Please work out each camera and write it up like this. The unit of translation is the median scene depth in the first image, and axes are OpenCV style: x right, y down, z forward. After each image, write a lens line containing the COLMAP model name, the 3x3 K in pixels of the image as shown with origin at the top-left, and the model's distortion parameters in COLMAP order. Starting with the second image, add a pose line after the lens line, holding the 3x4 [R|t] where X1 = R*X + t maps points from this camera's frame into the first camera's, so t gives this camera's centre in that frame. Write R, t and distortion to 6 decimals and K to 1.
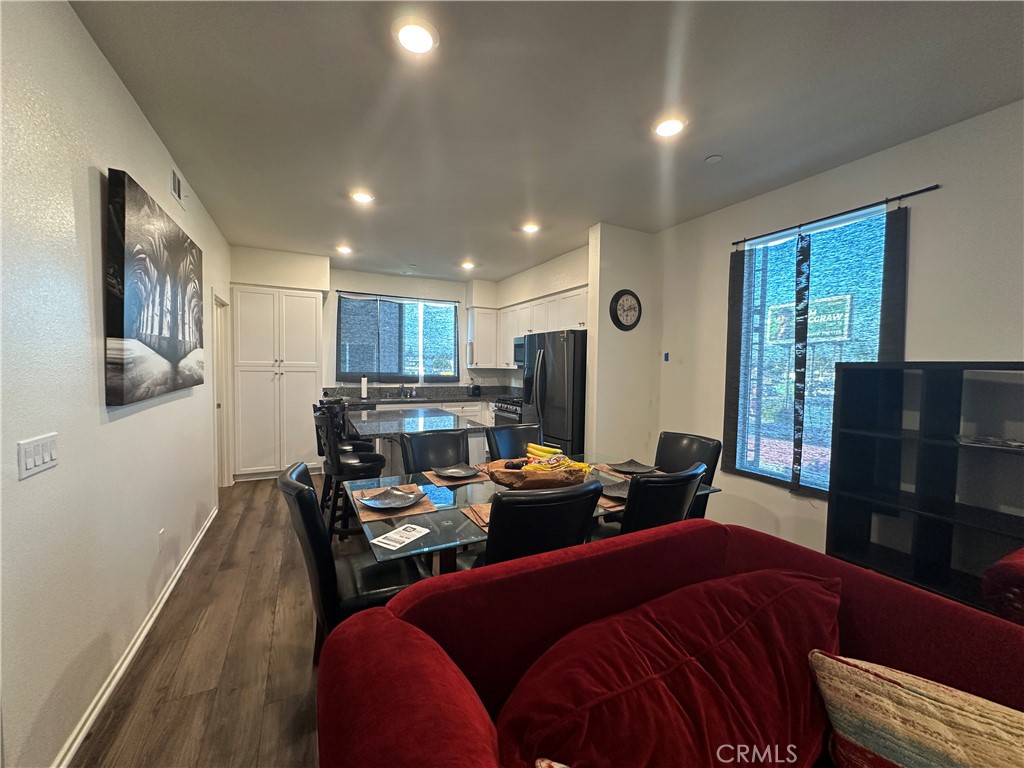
lens RADIAL K [[405.2, 0, 511.3], [0, 405.2, 380.9], [0, 0, 1]] dist [0.001088, 0.000654]
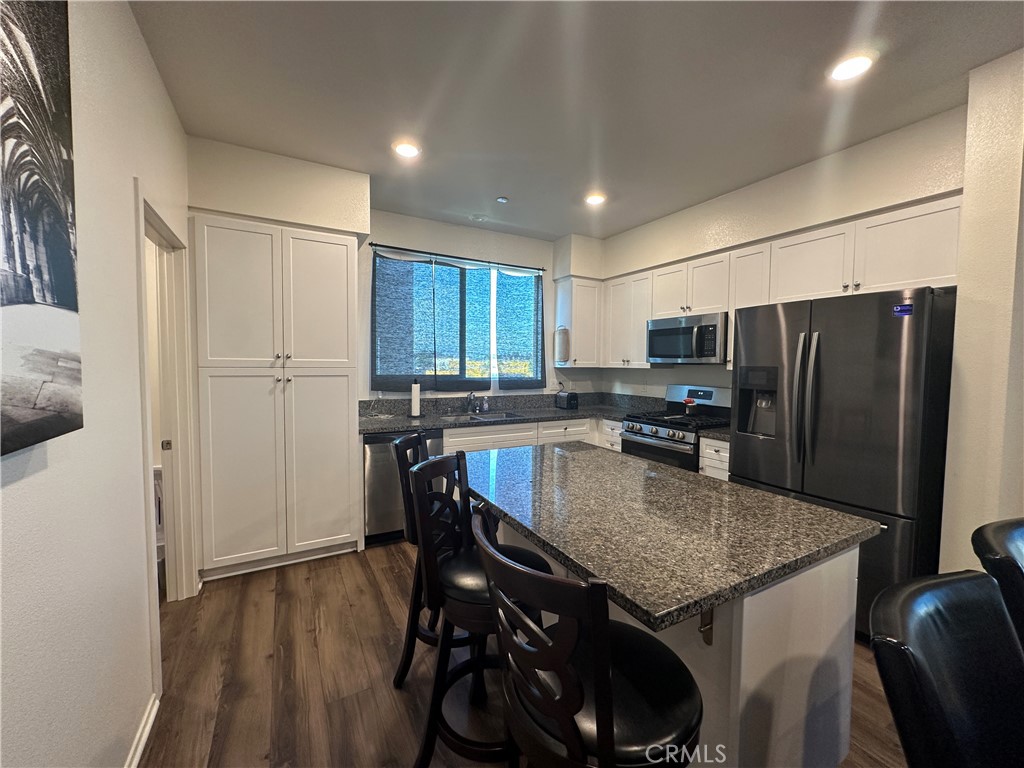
lens RADIAL K [[405.2, 0, 510.4], [0, 405.2, 380.7], [0, 0, 1]] dist [0.001088, 0.000654]
pose [[0.998943, -0.008233, 0.045216, -0.243375], [0.007999, 0.999954, 0.005362, -0.014871], [-0.045258, -0.004994, 0.998963, 0.366452]]
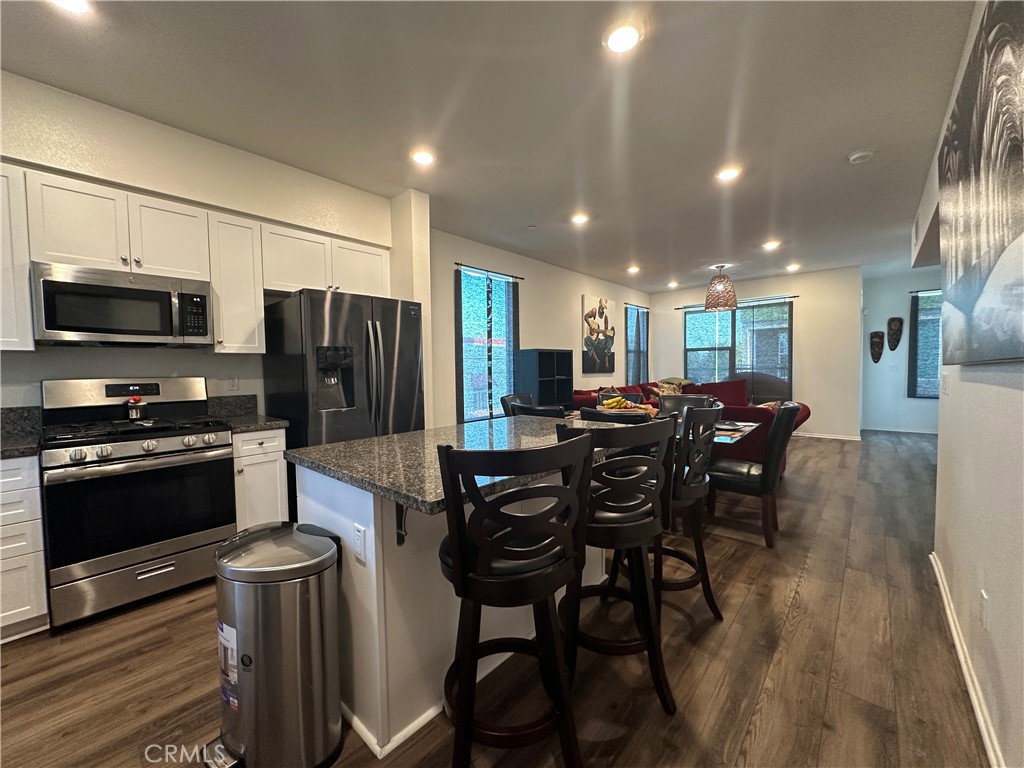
lens RADIAL K [[405.2, 0, 511.0], [0, 405.2, 386.5], [0, 0, 1]] dist [0.001088, 0.000654]
pose [[-0.359902, -0.051441, 0.931571, -0.472306], [0.045156, 0.996348, 0.072463, -0.004706], [-0.931897, 0.068145, -0.356265, 0.756504]]
